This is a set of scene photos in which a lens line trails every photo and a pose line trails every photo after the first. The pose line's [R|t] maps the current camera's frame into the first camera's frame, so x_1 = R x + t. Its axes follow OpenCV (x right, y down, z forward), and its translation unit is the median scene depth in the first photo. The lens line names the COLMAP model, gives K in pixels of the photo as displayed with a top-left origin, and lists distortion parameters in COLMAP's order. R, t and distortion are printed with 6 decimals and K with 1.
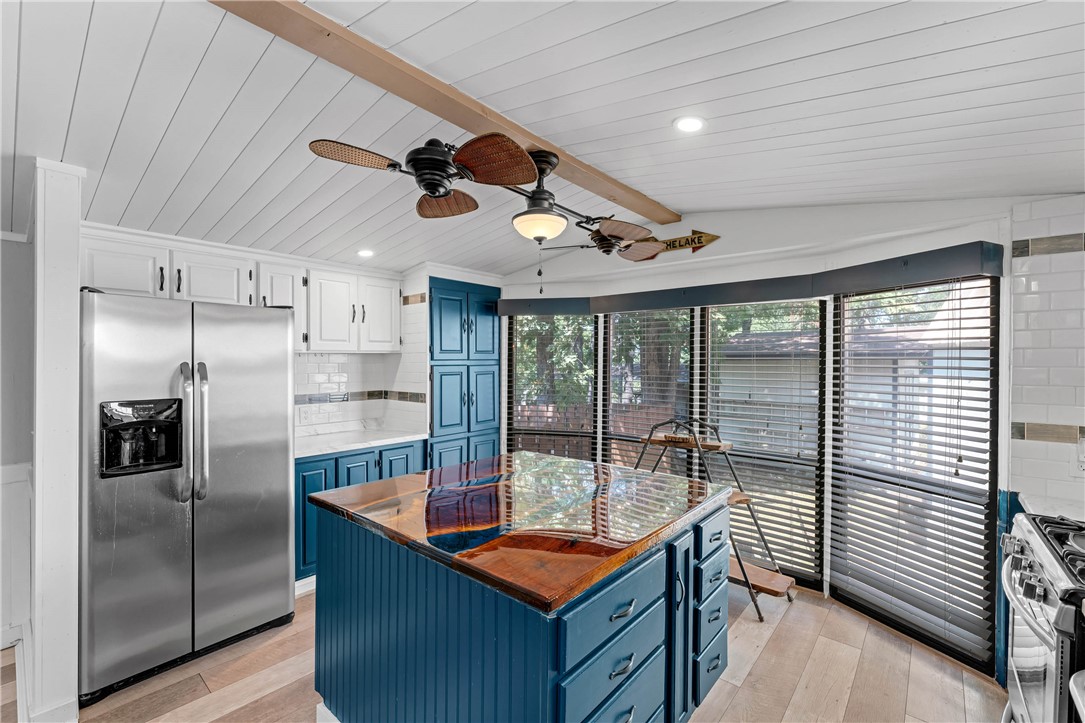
lens RADIAL K [[457.2, 0, 549.5], [0, 457.2, 361.3], [0, 0, 1]] dist [-0.001270, 0.000102]
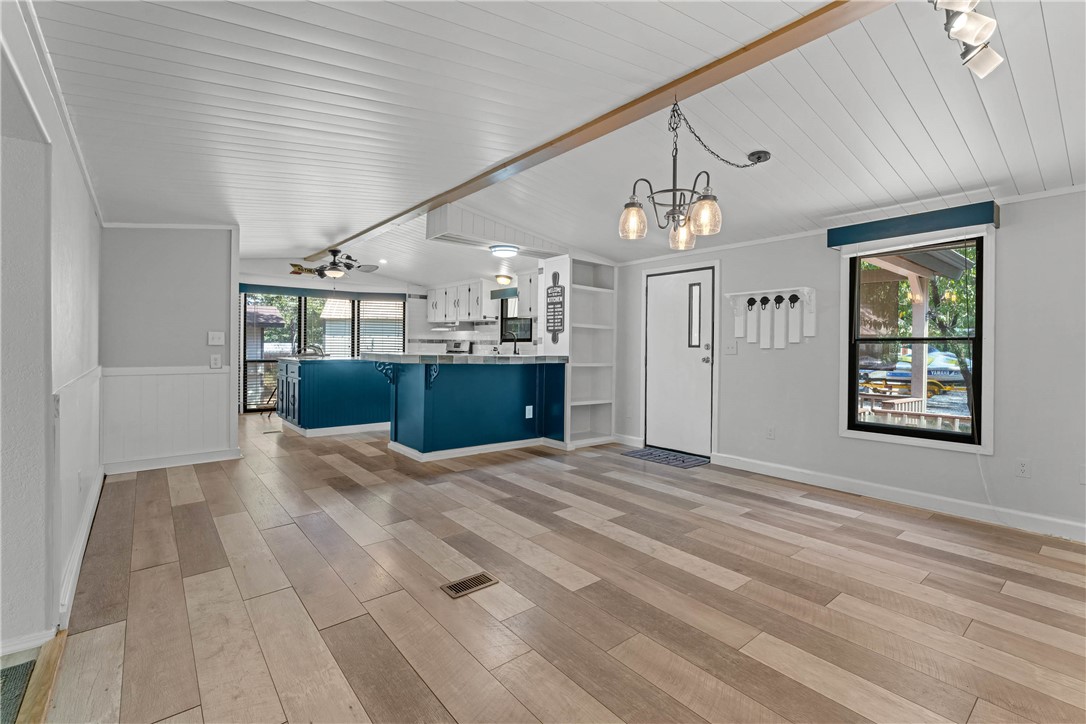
lens RADIAL K [[488.0, 0, 552.2], [0, 488.0, 351.6], [0, 0, 1]] dist [0.001071, -0.000760]
pose [[0.172272, -0.016407, 0.984913, -2.223558], [-0.011745, 0.999756, 0.018709, 0.110646], [-0.984979, -0.014791, 0.172038, -0.737975]]
